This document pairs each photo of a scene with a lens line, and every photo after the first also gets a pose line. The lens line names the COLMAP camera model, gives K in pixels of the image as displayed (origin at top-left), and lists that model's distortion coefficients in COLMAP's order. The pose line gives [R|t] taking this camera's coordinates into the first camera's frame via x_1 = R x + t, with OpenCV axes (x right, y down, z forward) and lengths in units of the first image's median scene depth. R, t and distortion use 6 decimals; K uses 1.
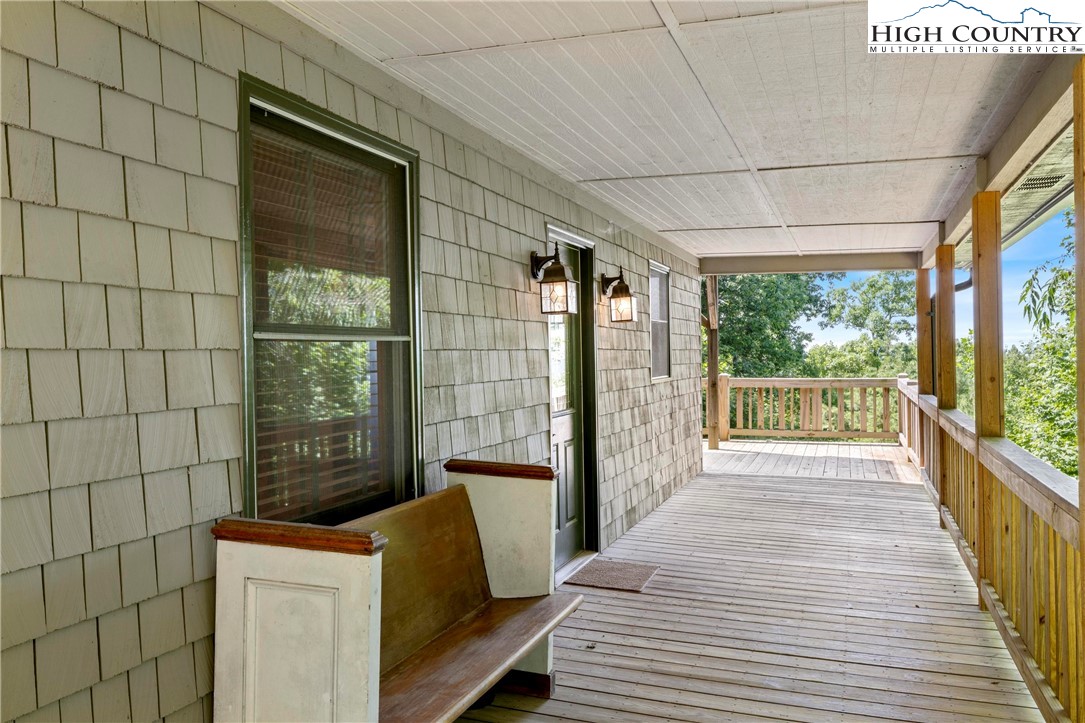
lens RADIAL K [[859.5, 0, 540.7], [0, 859.5, 359.7], [0, 0, 1]] dist [-0.036542, -0.003506]
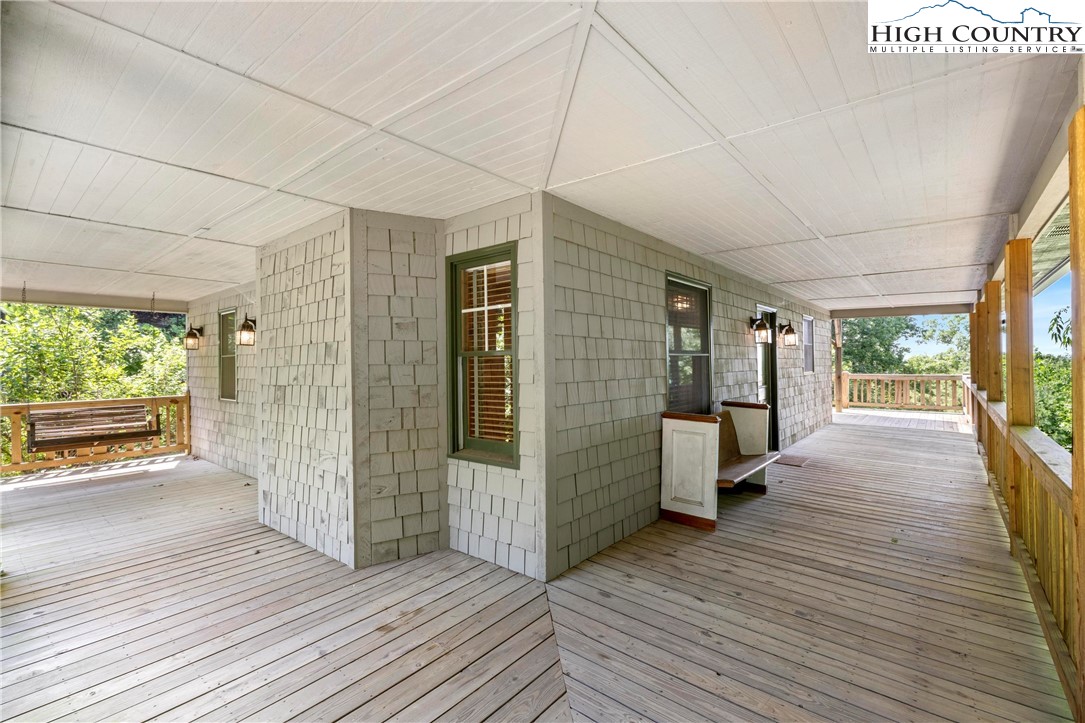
lens RADIAL K [[484.3, 0, 545.6], [0, 484.3, 362.1], [0, 0, 1]] dist [-0.006603, 0.001741]
pose [[0.940469, 0.002749, -0.339869, -0.068287], [-0.003765, 0.999990, -0.002331, 0.002363], [0.339859, 0.003472, 0.940470, -0.339992]]
